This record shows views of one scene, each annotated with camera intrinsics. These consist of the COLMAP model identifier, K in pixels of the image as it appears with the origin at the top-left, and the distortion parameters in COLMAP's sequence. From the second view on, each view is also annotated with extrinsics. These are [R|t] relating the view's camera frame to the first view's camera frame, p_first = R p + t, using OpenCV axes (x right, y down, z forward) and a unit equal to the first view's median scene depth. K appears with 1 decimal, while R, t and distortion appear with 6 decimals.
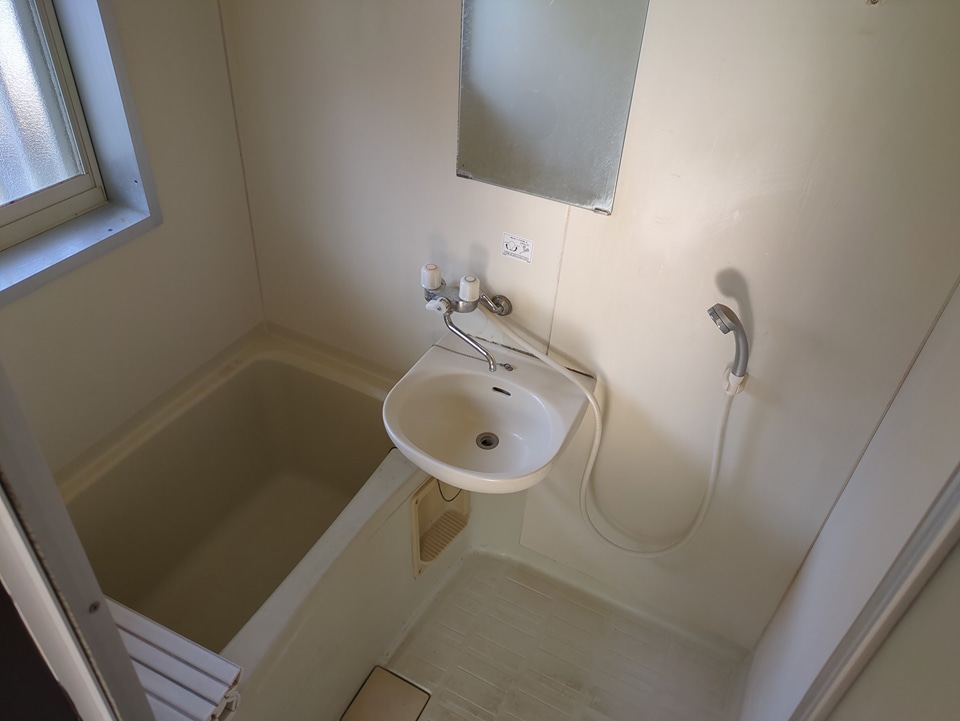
lens RADIAL K [[722.9, 0, 478.4], [0, 722.9, 345.7], [0, 0, 1]] dist [0.056041, -0.044353]
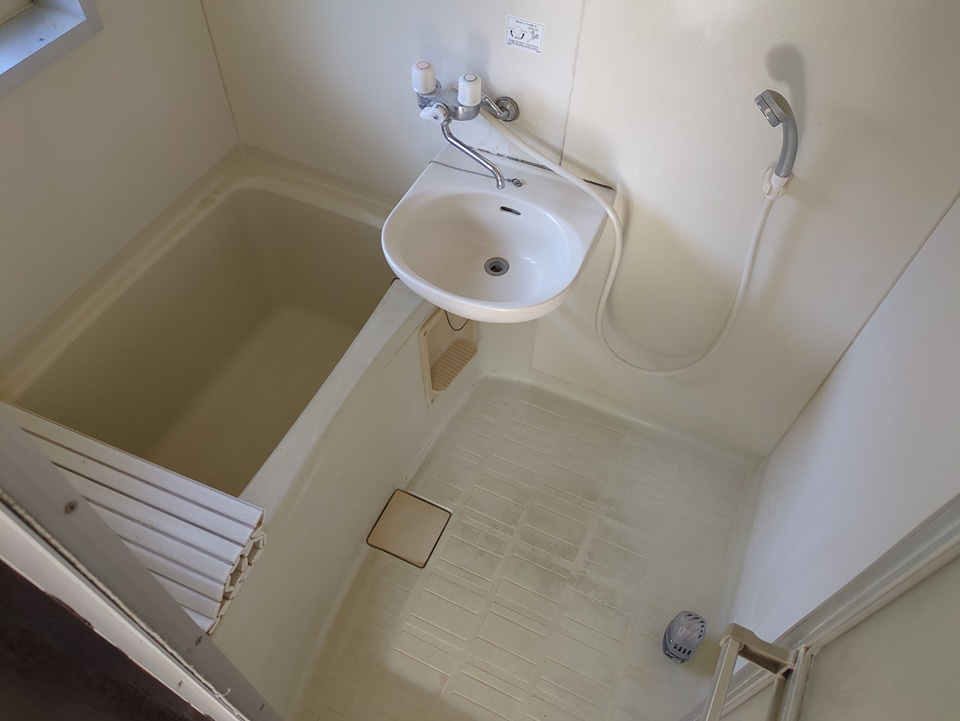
lens RADIAL K [[722.9, 0, 465.7], [0, 722.9, 360.7], [0, 0, 1]] dist [0.056041, -0.044353]
pose [[0.998486, -0.051755, -0.018628, -0.017046], [0.054848, 0.962352, 0.266215, -0.000386], [0.004149, -0.266834, 0.963734, 0.081367]]
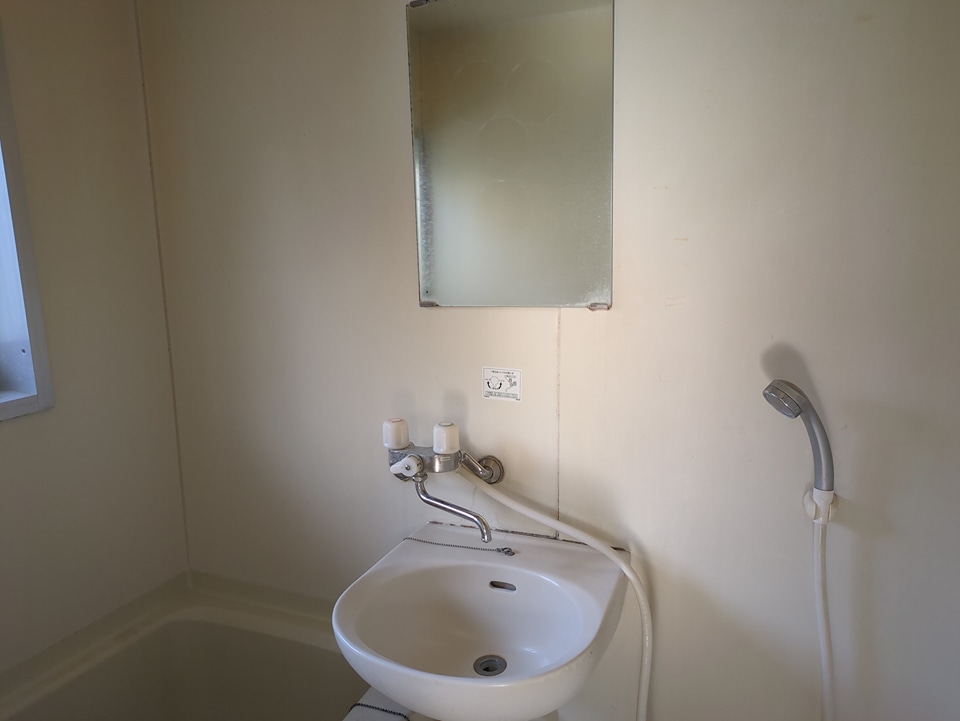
lens RADIAL K [[715.2, 0, 484.5], [0, 715.2, 415.3], [0, 0, 1]] dist [0.037913, -0.010047]
pose [[0.995153, -0.085606, 0.048398, -0.006027], [0.098197, 0.891571, -0.442108, 0.231897], [-0.005303, 0.444717, 0.895655, 0.297208]]
